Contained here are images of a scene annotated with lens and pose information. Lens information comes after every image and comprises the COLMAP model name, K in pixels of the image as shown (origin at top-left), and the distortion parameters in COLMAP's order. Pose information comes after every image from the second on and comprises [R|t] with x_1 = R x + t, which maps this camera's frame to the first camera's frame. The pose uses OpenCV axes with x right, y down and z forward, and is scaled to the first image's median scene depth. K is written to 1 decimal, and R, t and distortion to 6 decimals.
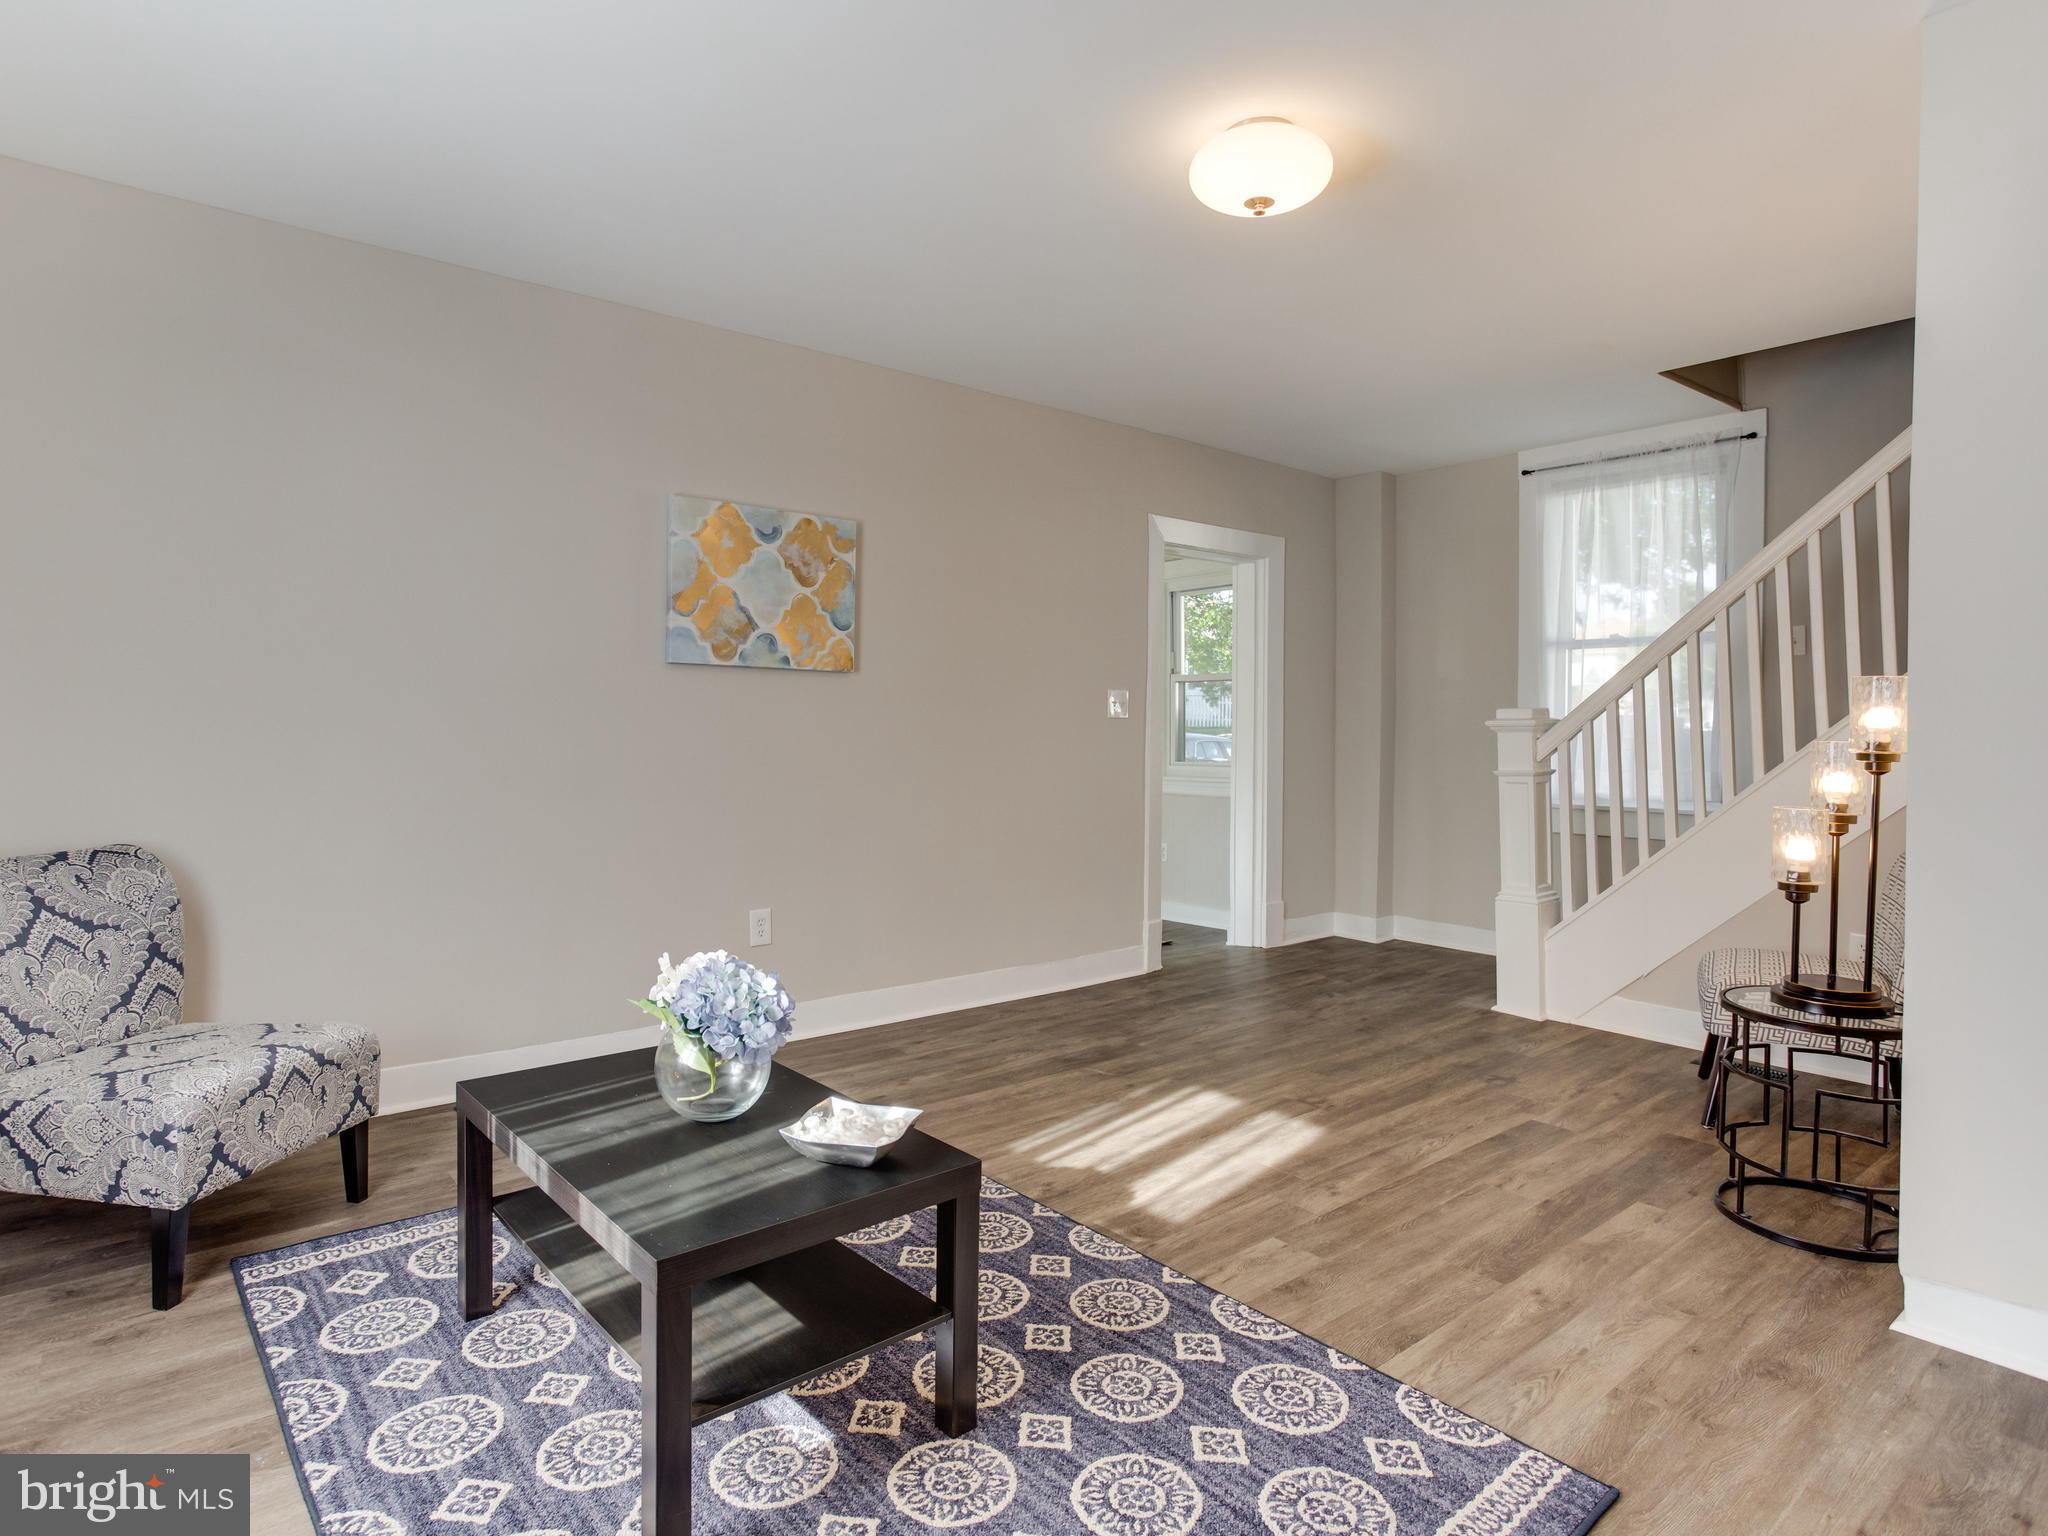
lens RADIAL K [[1105.0, 0, 1017.8], [0, 1105.0, 758.9], [0, 0, 1]] dist [-0.063436, 0.040921]
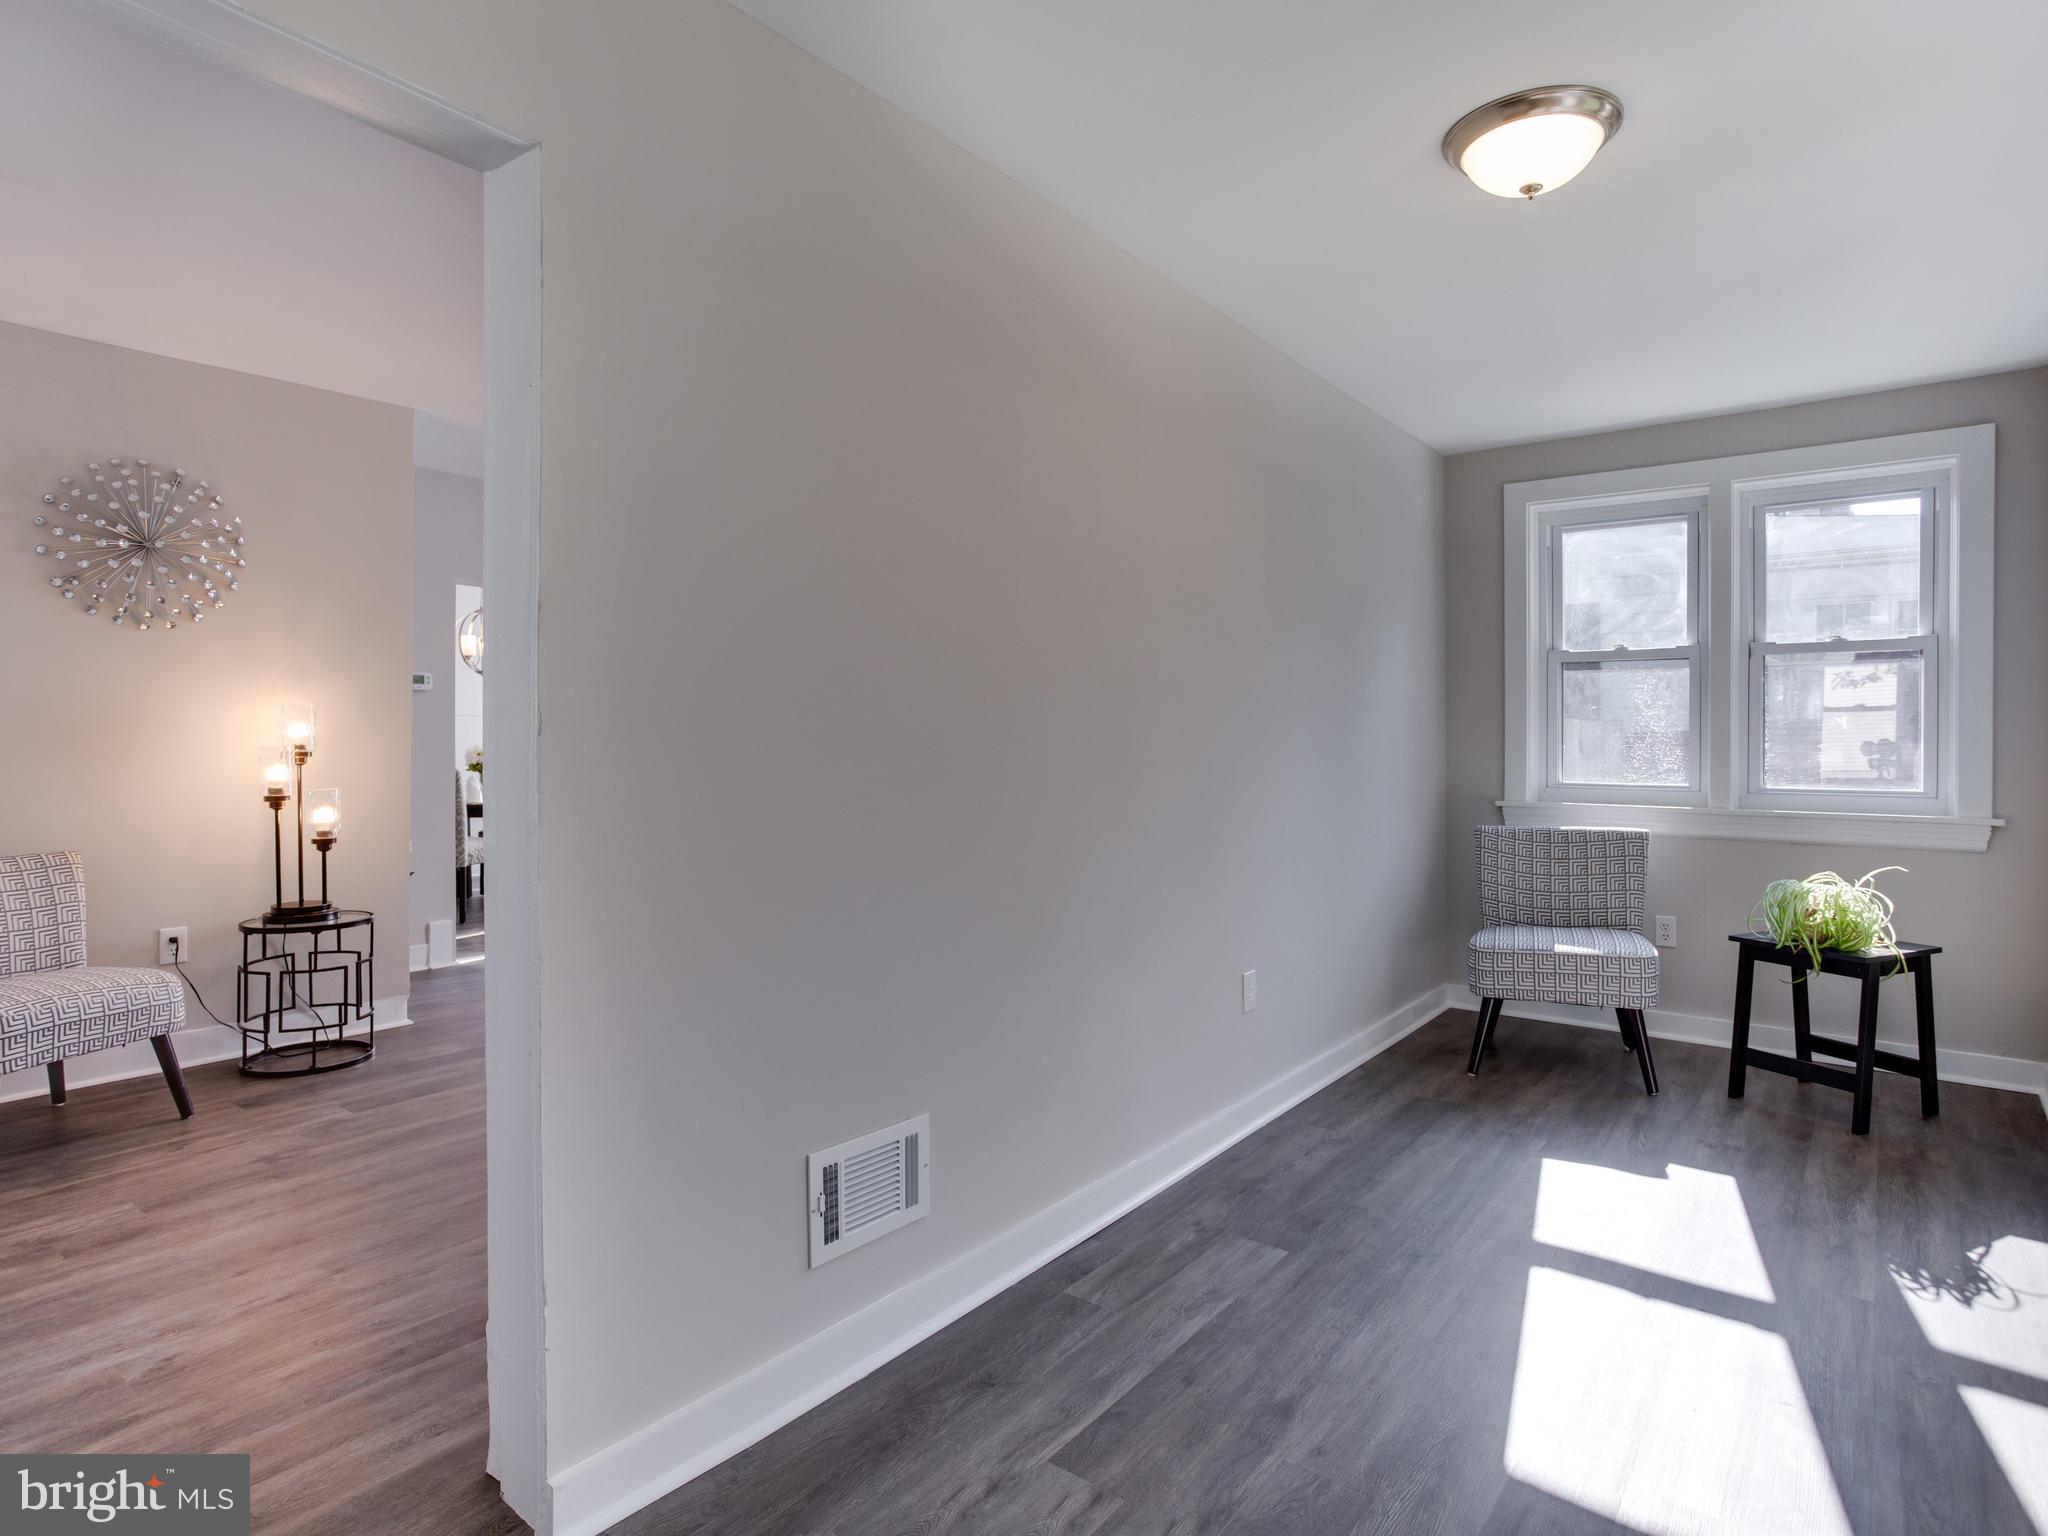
lens RADIAL K [[1105.0, 0, 1017.8], [0, 1105.0, 758.9], [0, 0, 1]] dist [-0.063436, 0.040921]
pose [[-0.978120, -0.000360, -0.208039, 0.063178], [-0.011055, 0.998676, 0.050248, -0.065035], [0.207745, 0.051448, -0.976829, 2.062755]]
